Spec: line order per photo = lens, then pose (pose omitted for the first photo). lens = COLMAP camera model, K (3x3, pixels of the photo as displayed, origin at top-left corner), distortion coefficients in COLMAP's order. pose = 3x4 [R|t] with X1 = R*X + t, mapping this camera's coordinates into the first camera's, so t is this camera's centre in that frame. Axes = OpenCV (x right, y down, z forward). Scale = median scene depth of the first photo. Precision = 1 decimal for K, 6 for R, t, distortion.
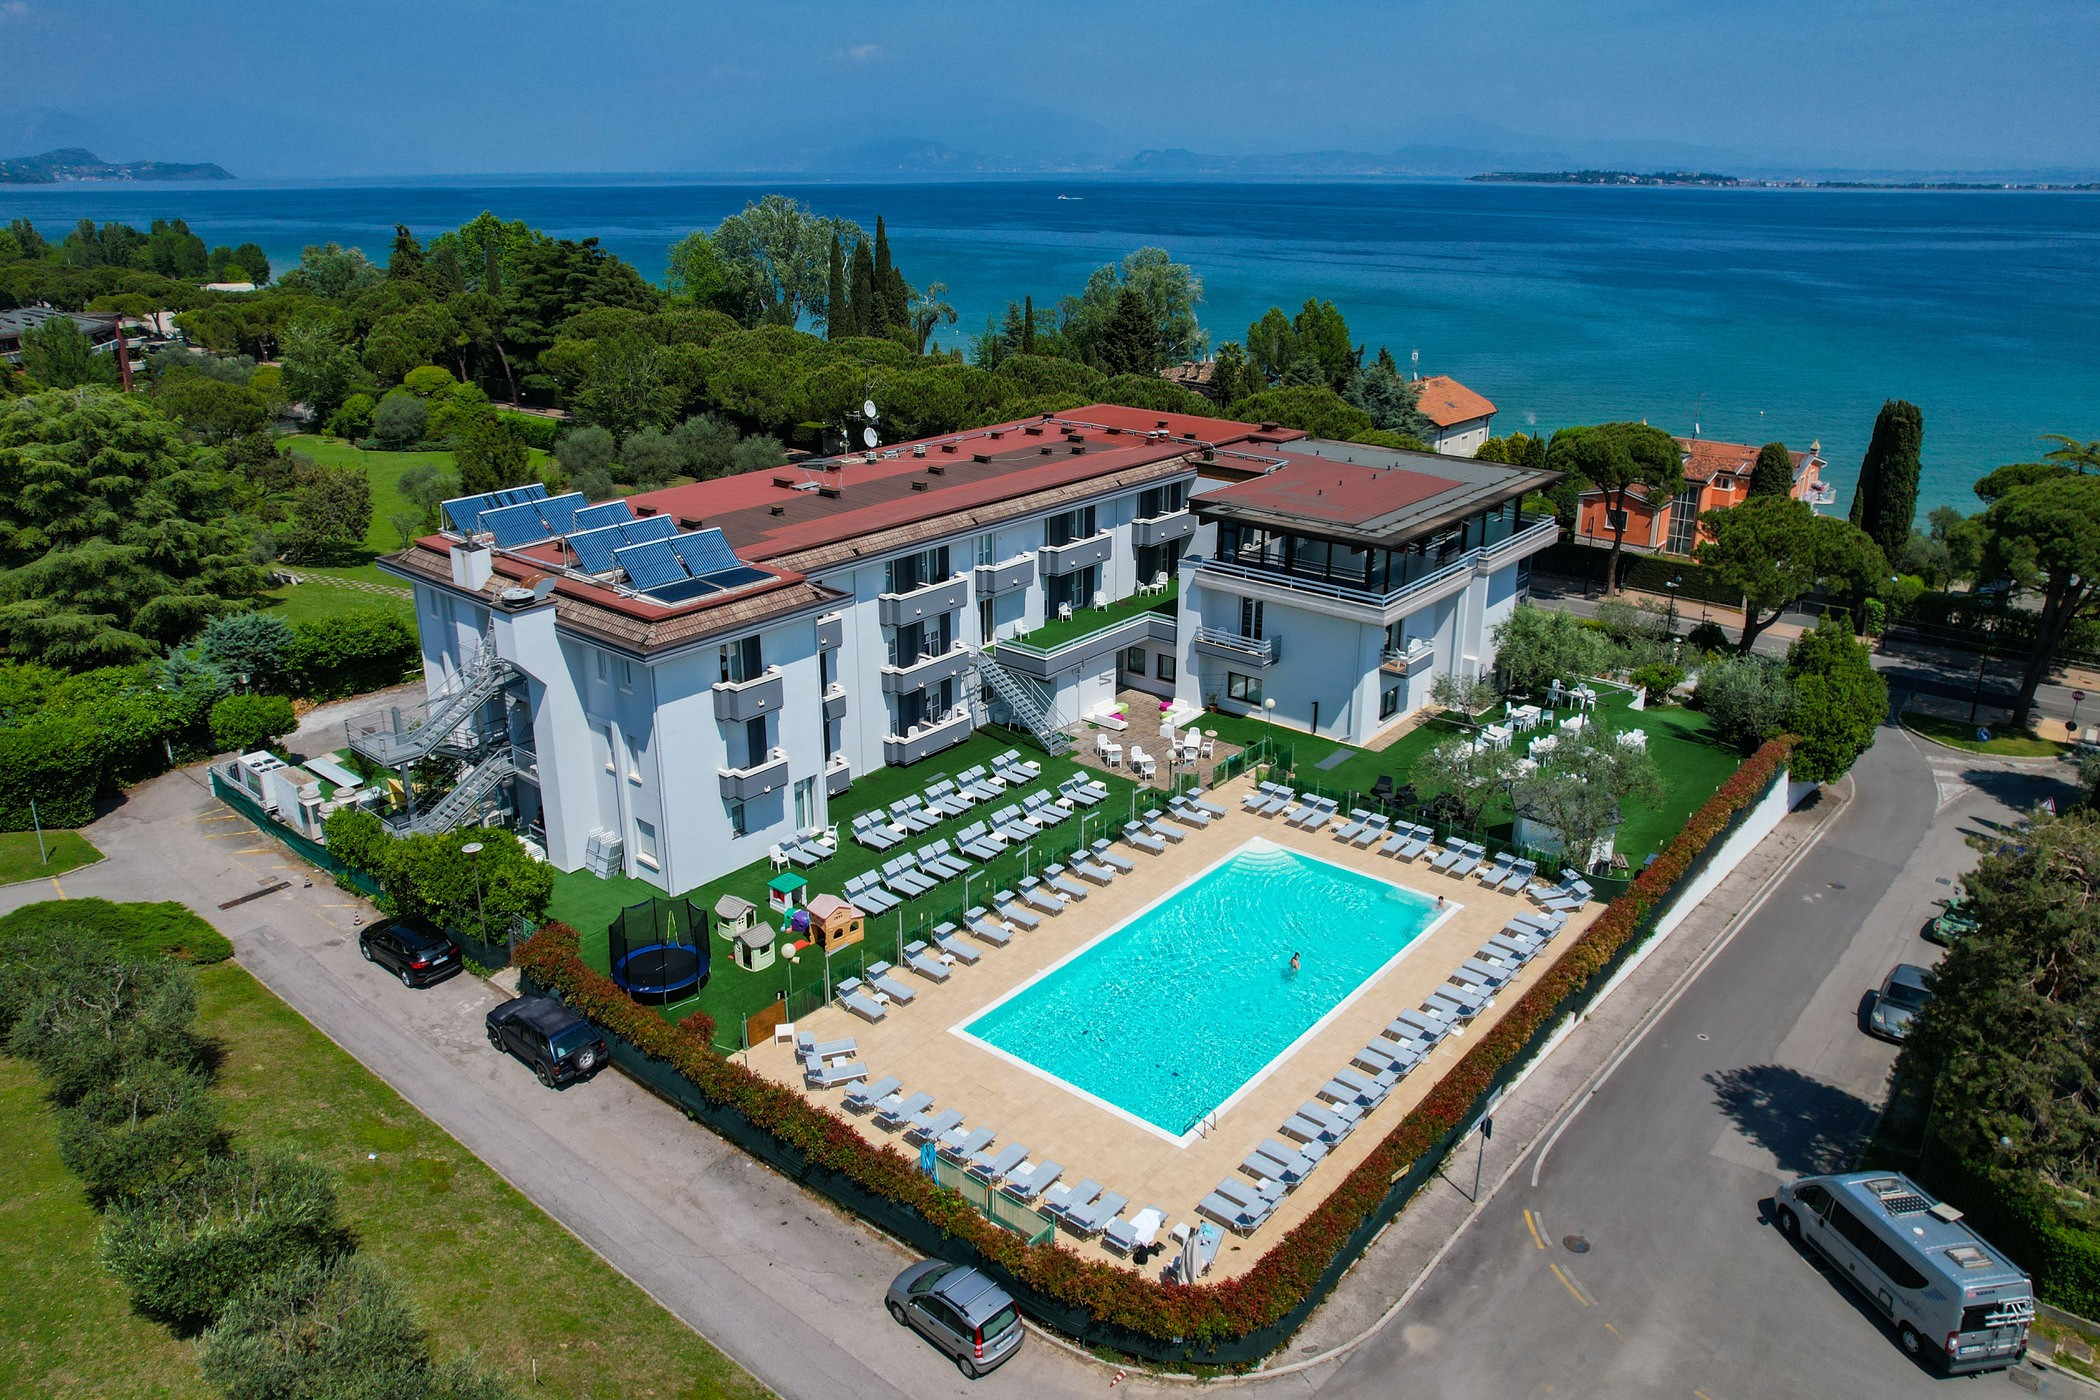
lens RADIAL K [[1449.6, 0, 1054.8], [0, 1449.6, 634.3], [0, 0, 1]] dist [-0.078976, 0.069876]
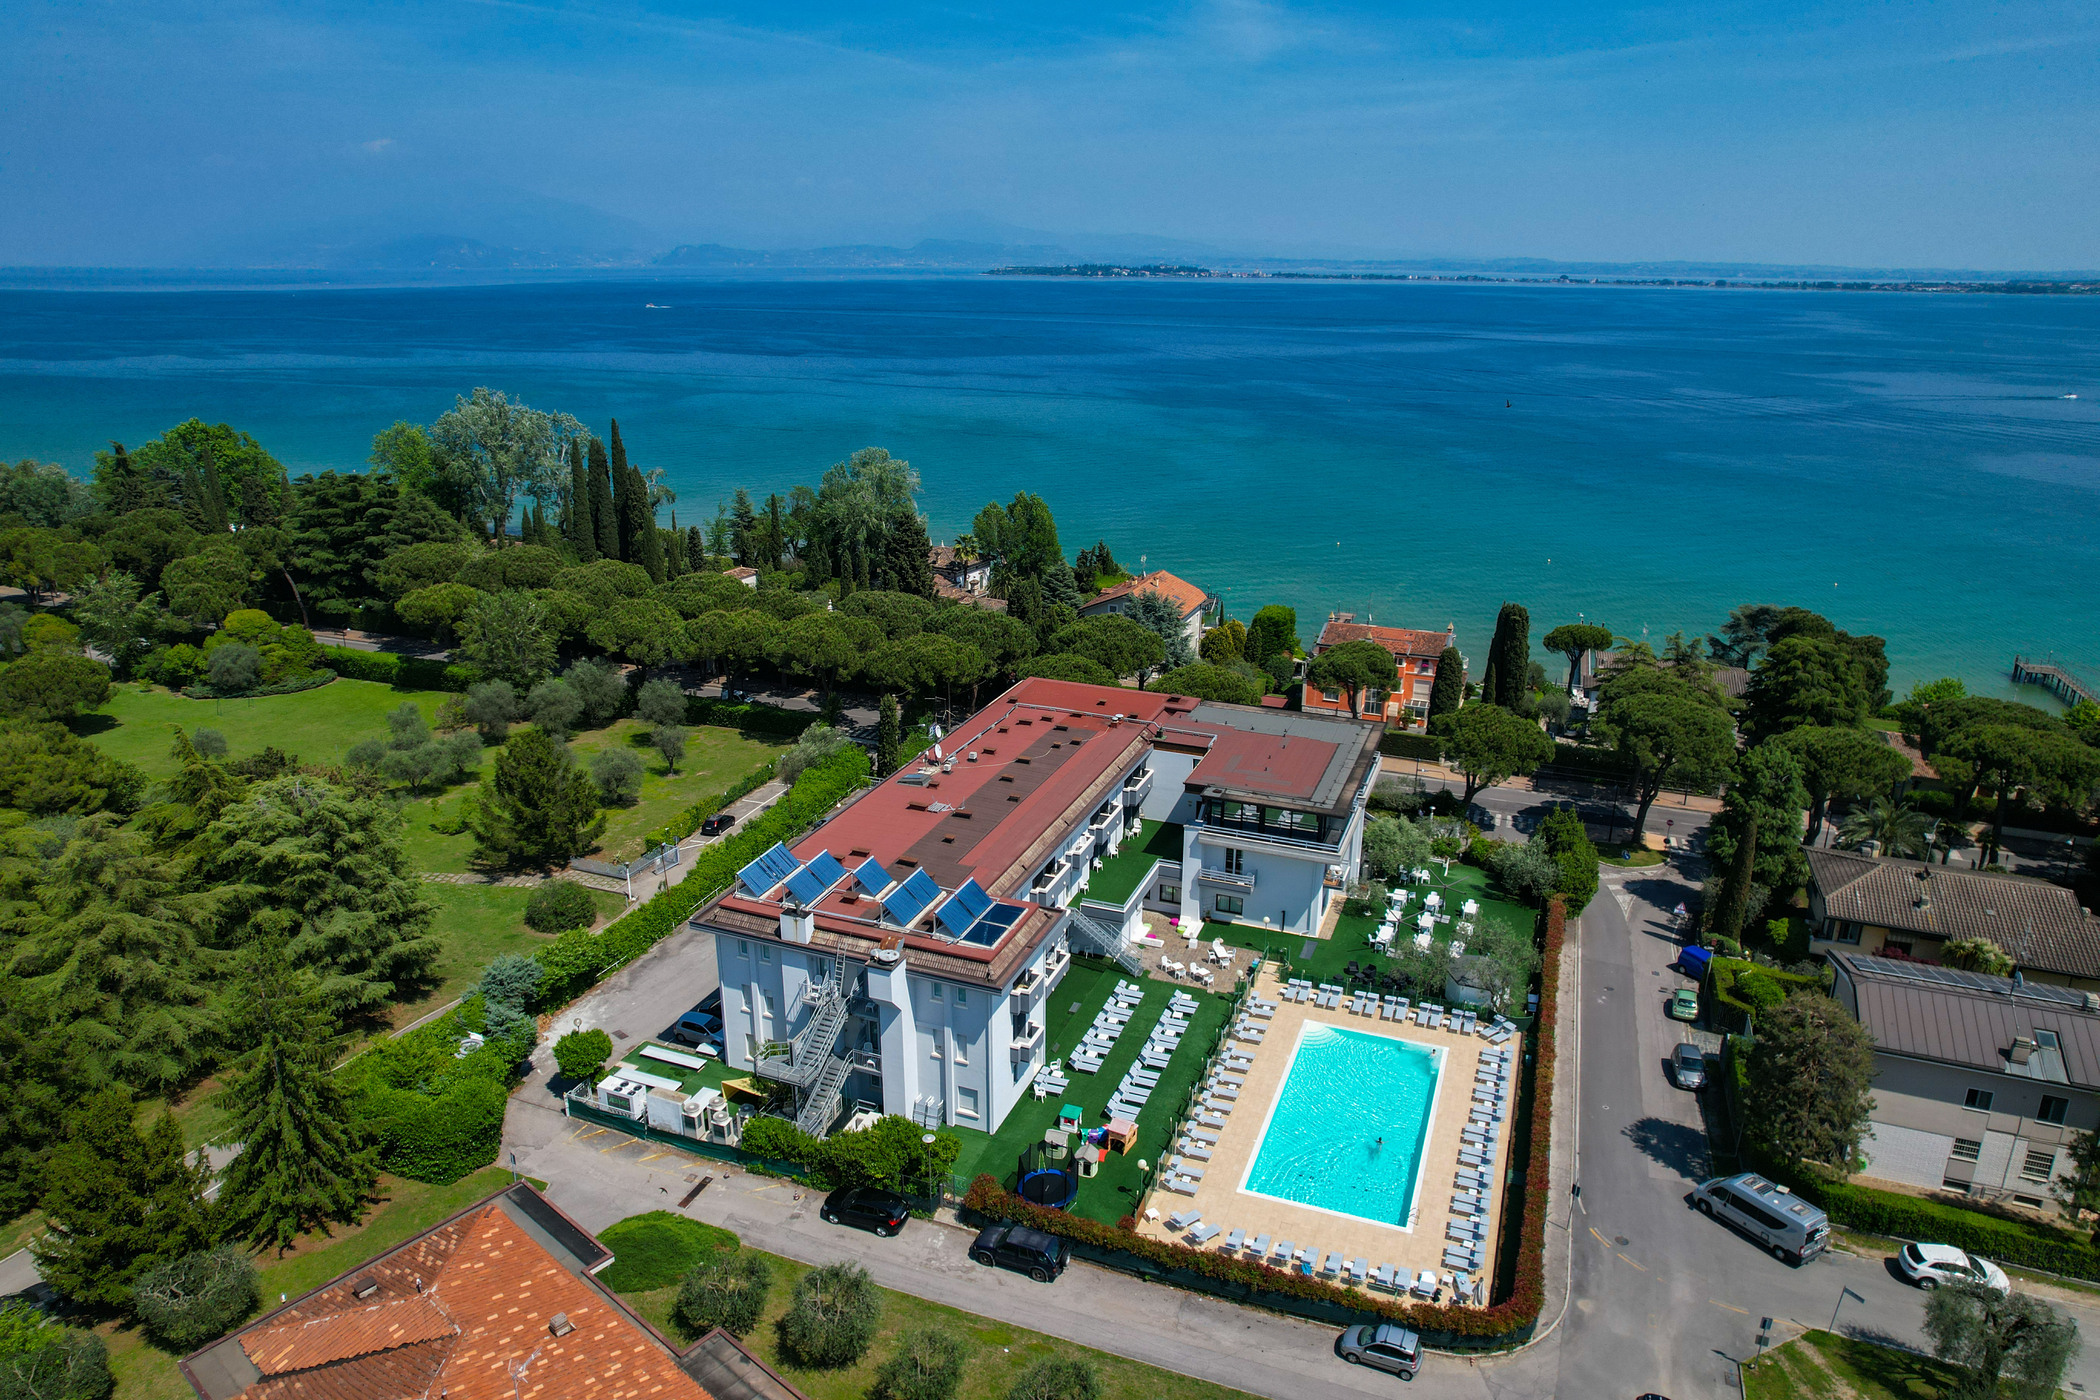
lens RADIAL K [[1342.9, 0, 1051.1], [0, 1342.9, 688.3], [0, 0, 1]] dist [-0.076401, 0.068143]
pose [[0.949345, -0.094512, 0.299685, -0.537204], [0.095264, 0.995378, 0.012134, -0.269765], [-0.299446, 0.017030, 0.953961, -0.324713]]
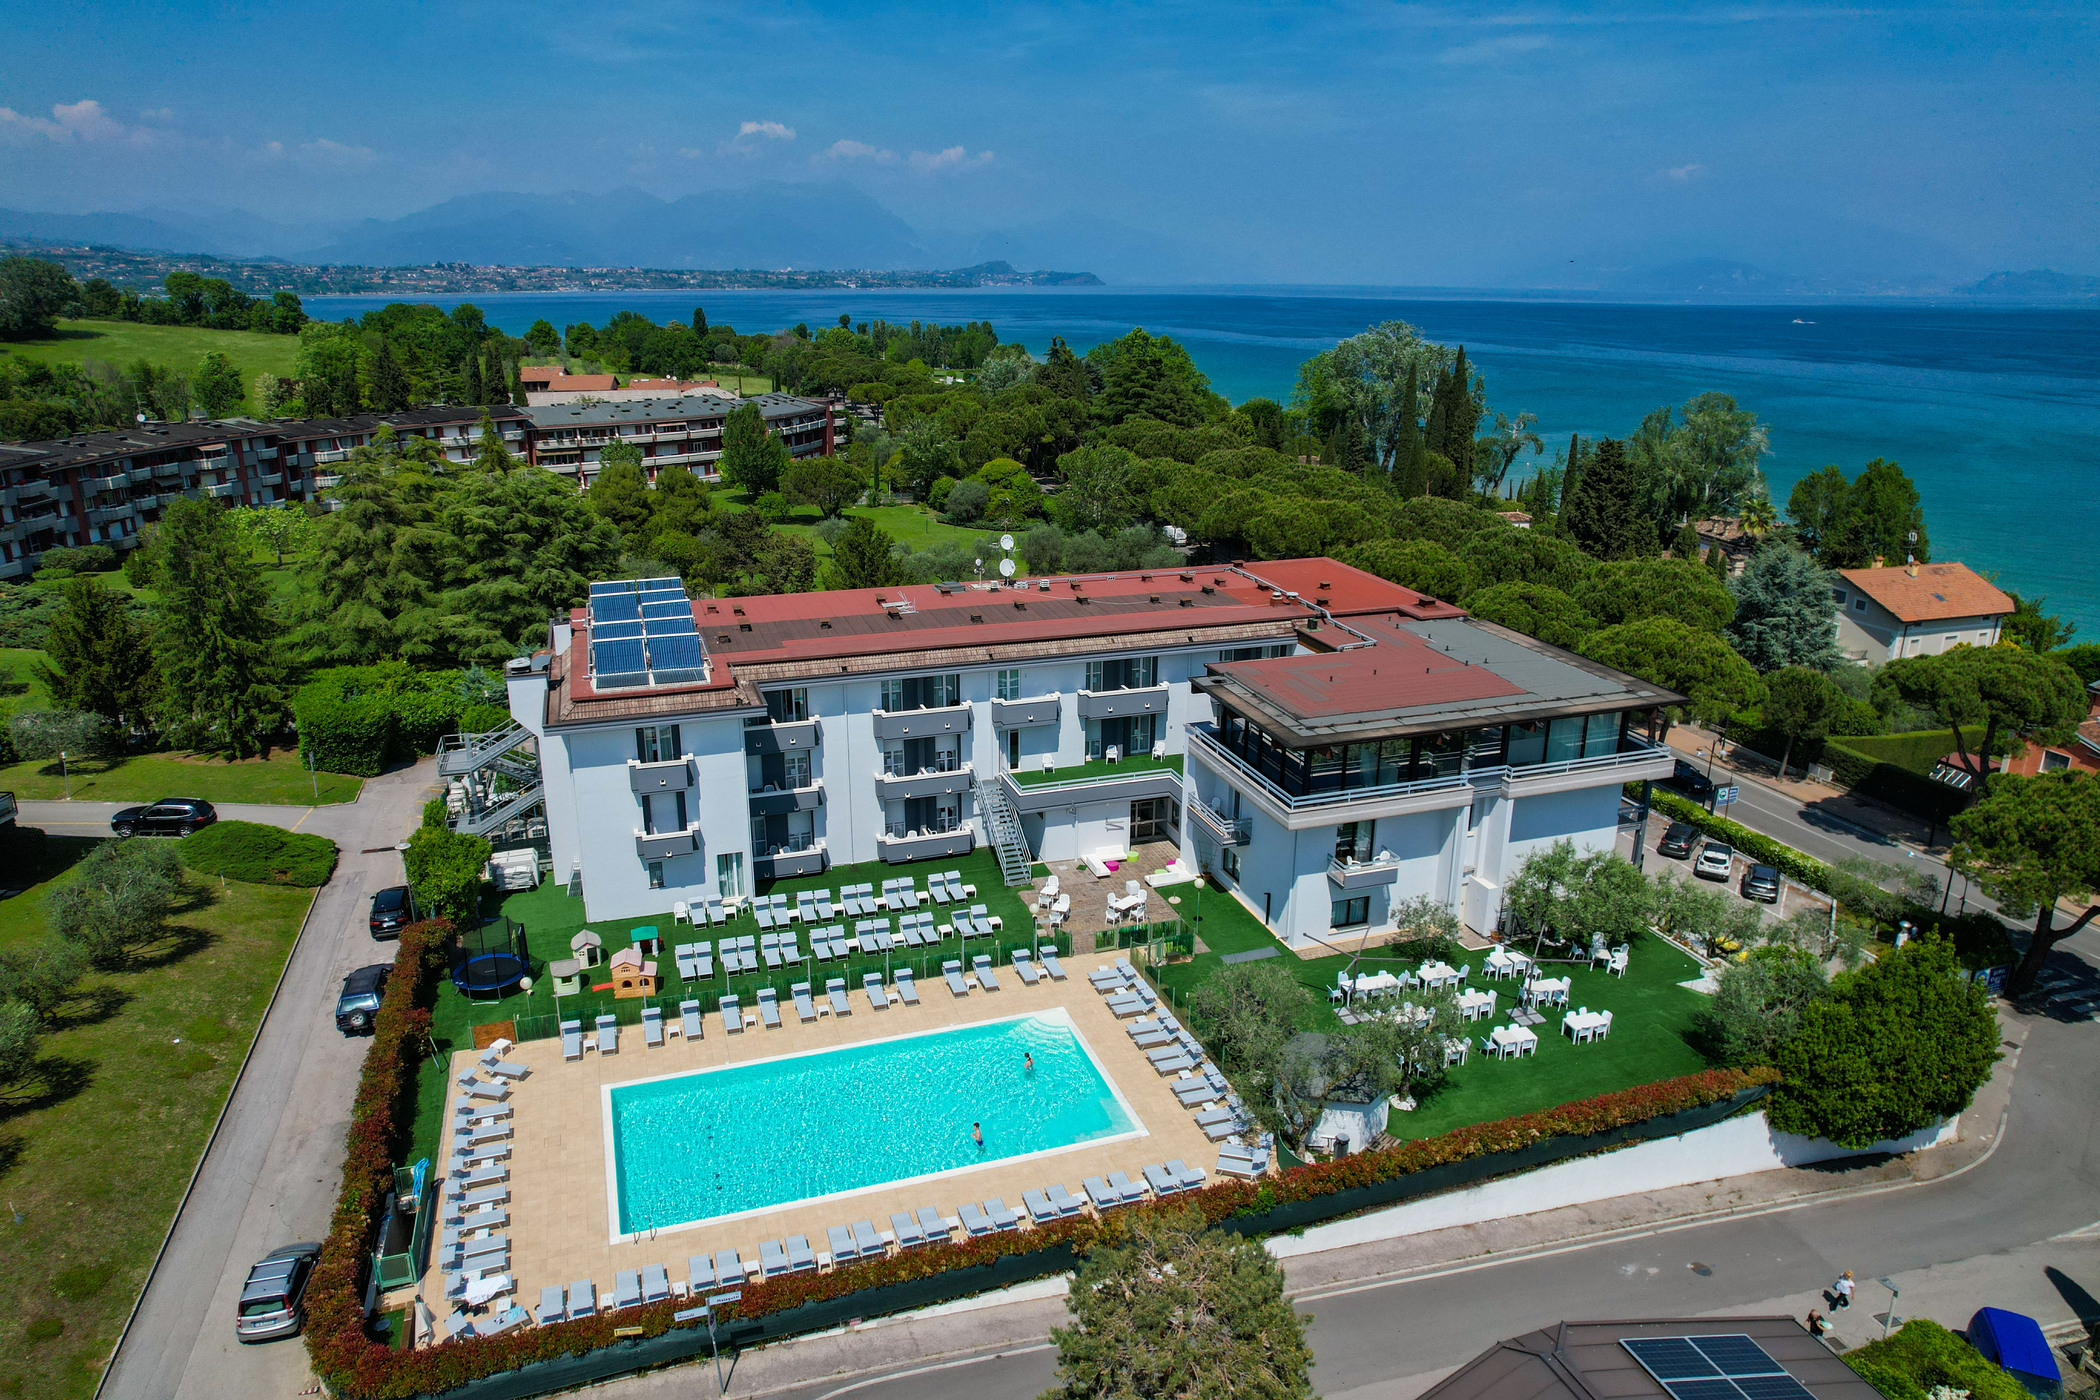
lens RADIAL K [[1342.9, 0, 1051.1], [0, 1342.9, 688.3], [0, 0, 1]] dist [-0.076401, 0.068143]
pose [[0.855713, 0.155081, -0.493664, 0.565083], [-0.164160, 0.986111, 0.025227, -0.102529], [0.490720, 0.059453, 0.869287, 0.175094]]
